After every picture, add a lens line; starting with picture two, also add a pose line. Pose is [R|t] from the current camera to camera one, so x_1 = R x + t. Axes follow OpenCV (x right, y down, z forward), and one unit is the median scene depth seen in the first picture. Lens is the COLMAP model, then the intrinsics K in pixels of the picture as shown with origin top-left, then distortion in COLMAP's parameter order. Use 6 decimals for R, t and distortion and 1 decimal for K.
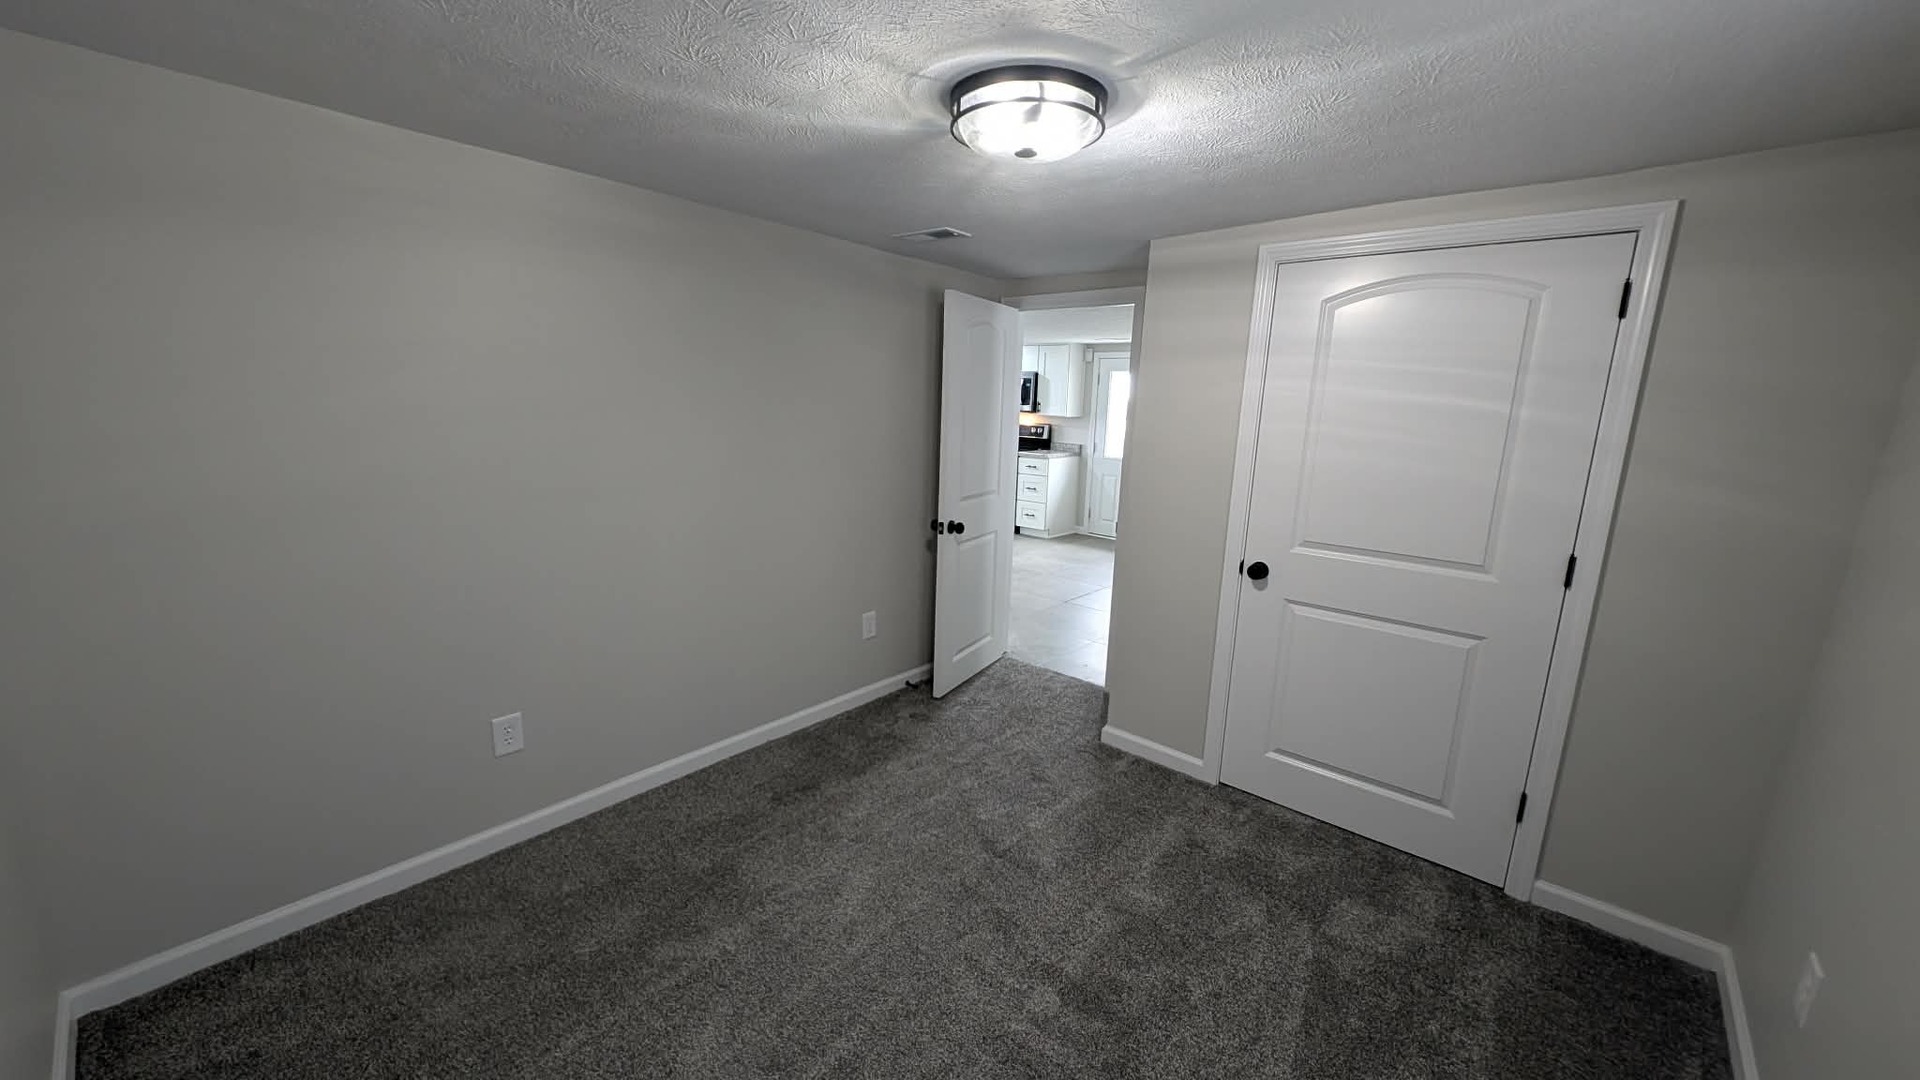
lens RADIAL K [[716.7, 0, 962.6], [0, 716.7, 535.3], [0, 0, 1]] dist [0.003364, -0.002693]
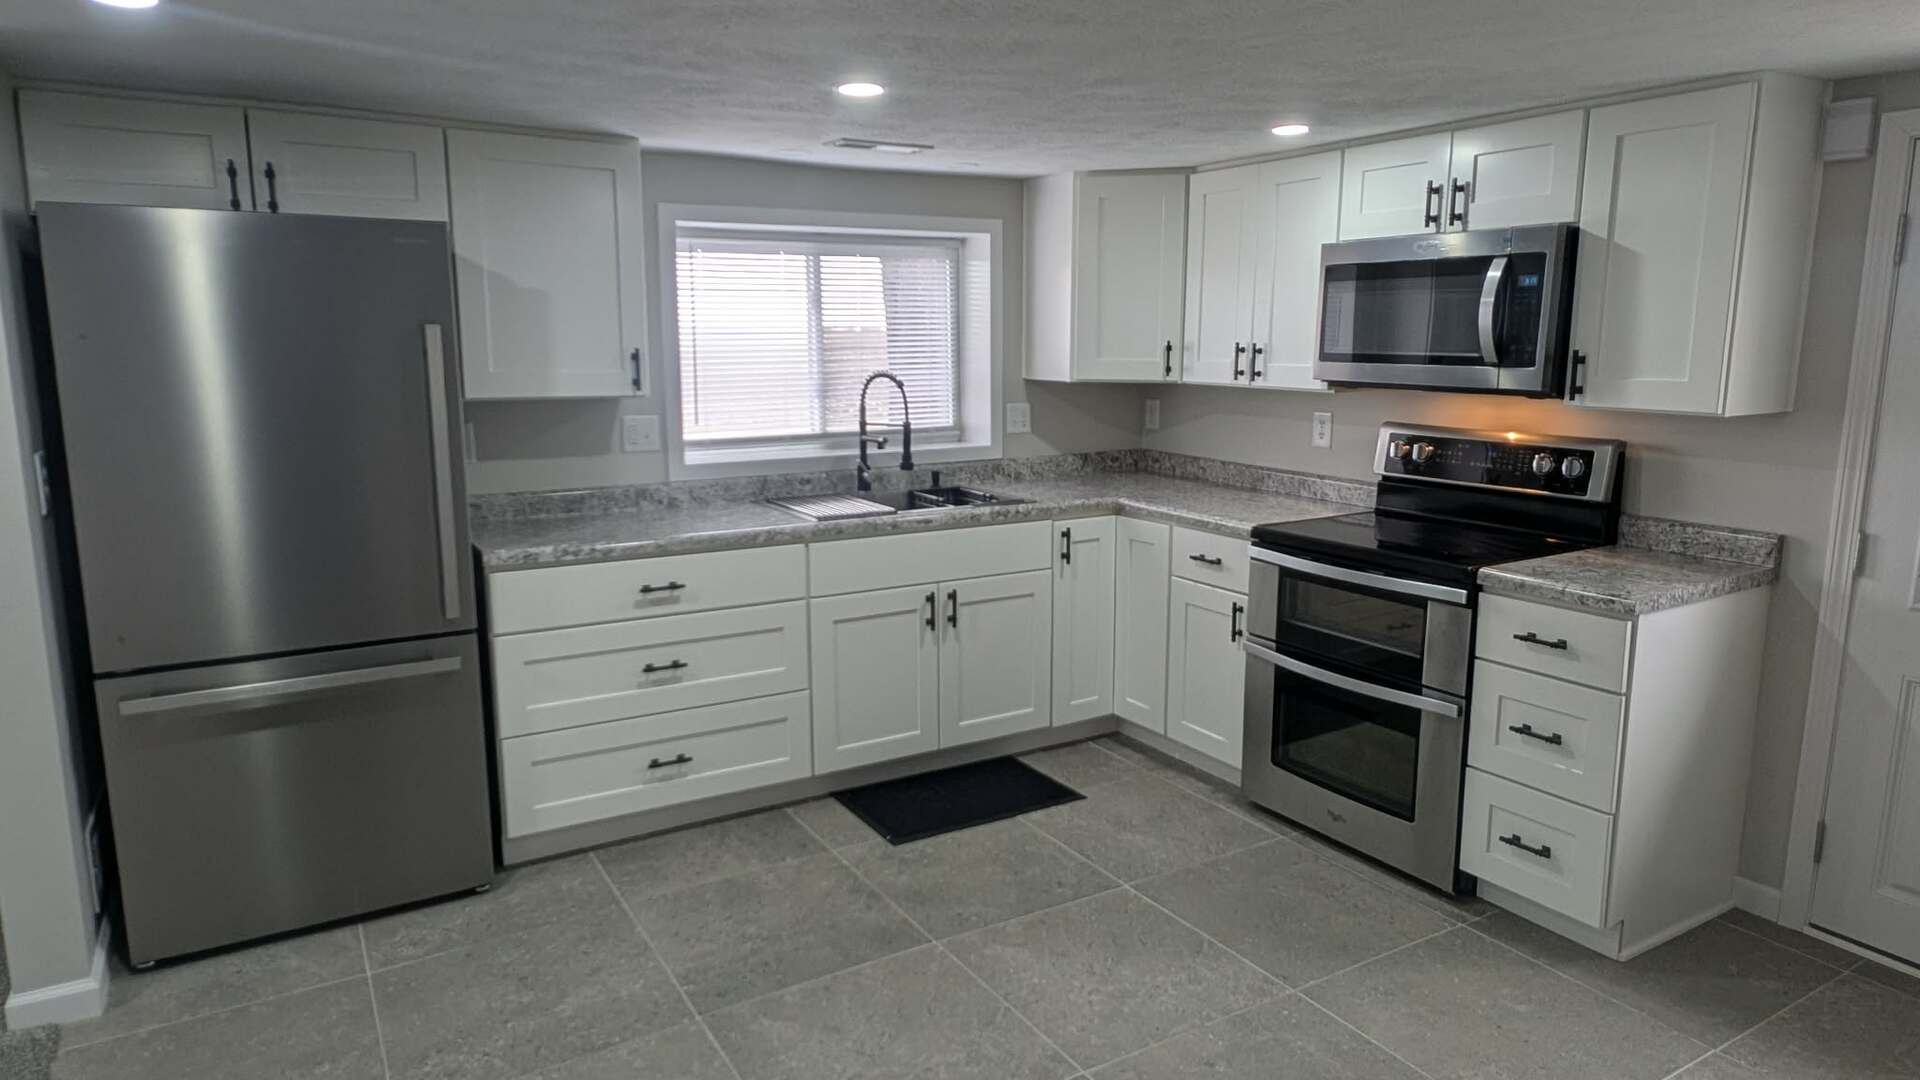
lens RADIAL K [[1148.3, 0, 958.2], [0, 1148.3, 526.6], [0, 0, 1]] dist [0.011597, -0.007480]
pose [[0.951032, 0.023487, -0.308198, 0.029730], [-0.034626, 0.998928, -0.030723, -0.105845], [0.307146, 0.039890, 0.950826, 0.558091]]
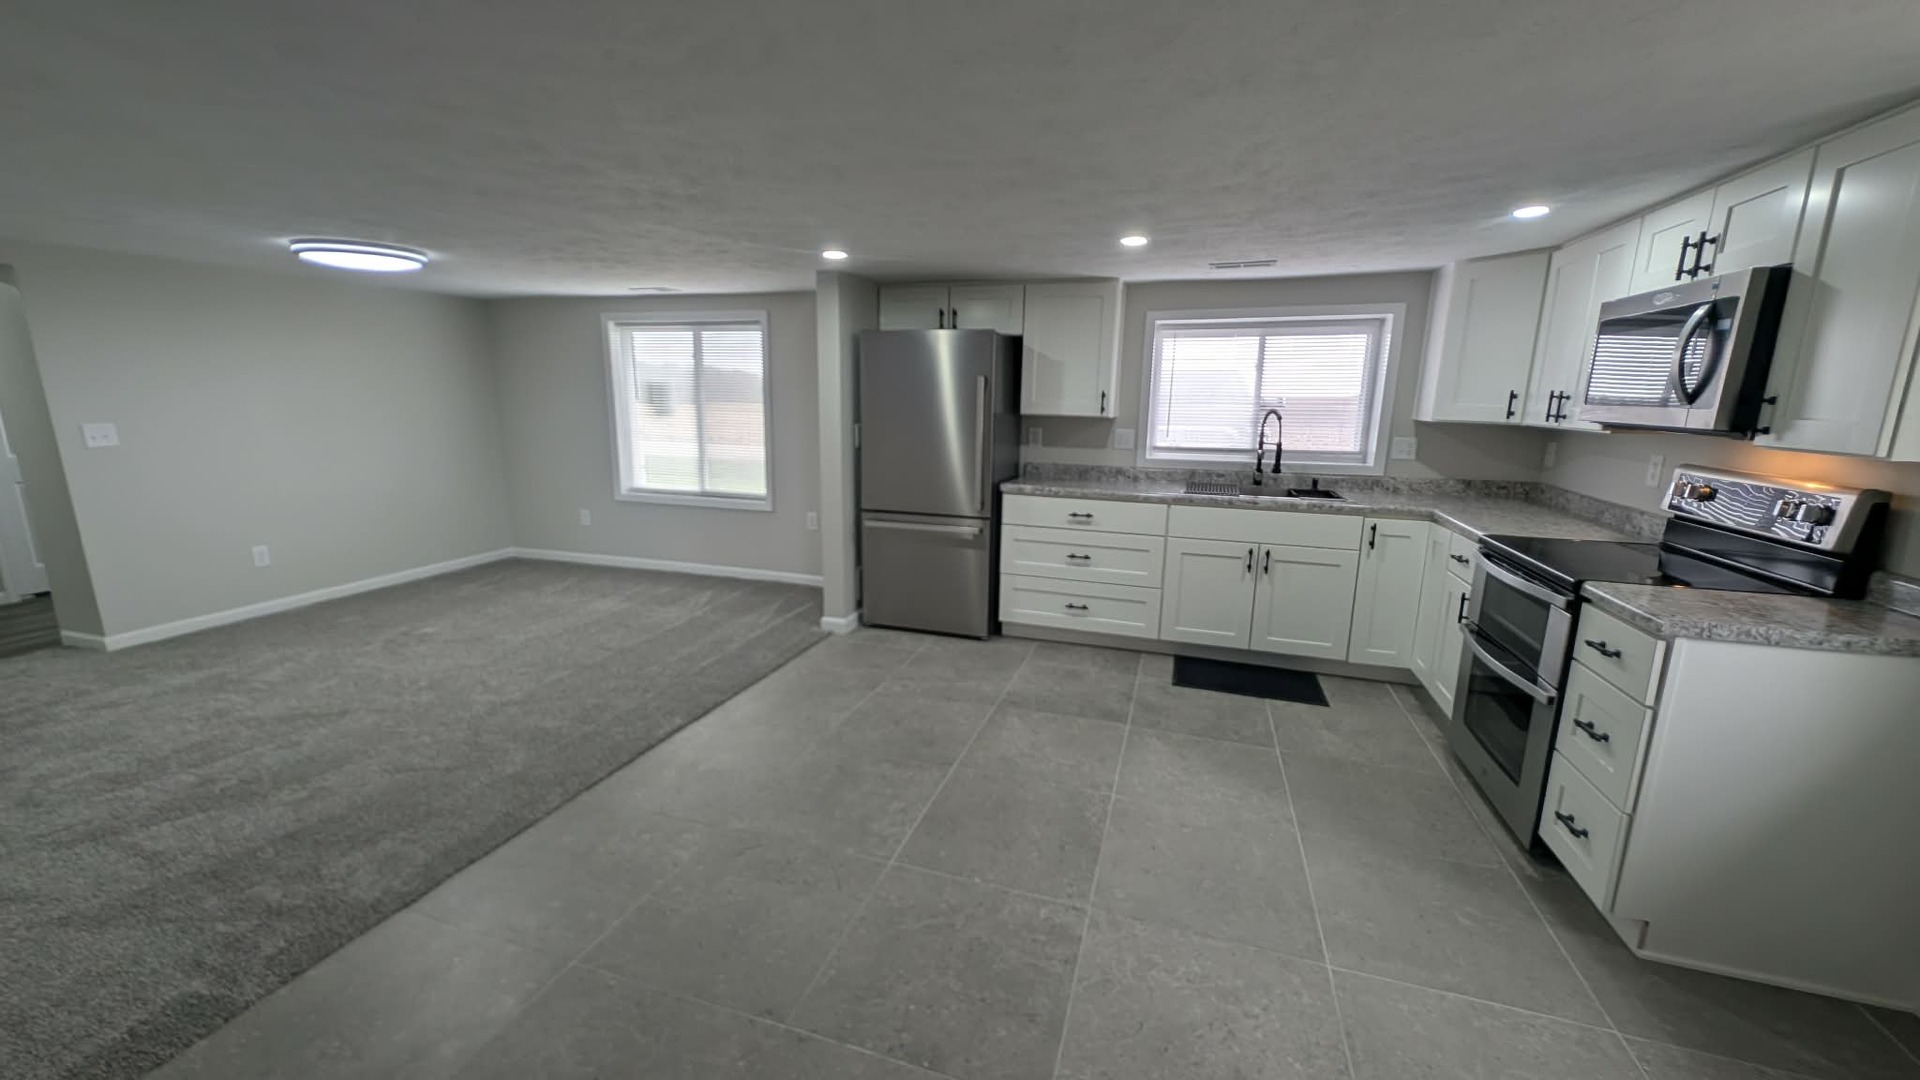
lens RADIAL K [[716.7, 0, 958.1], [0, 716.7, 538.9], [0, 0, 1]] dist [0.003364, -0.002693]
pose [[0.389538, 0.158217, -0.907319, 0.213923], [-0.183849, 0.978665, 0.091726, -0.106673], [0.902474, 0.131078, 0.410315, 0.639162]]
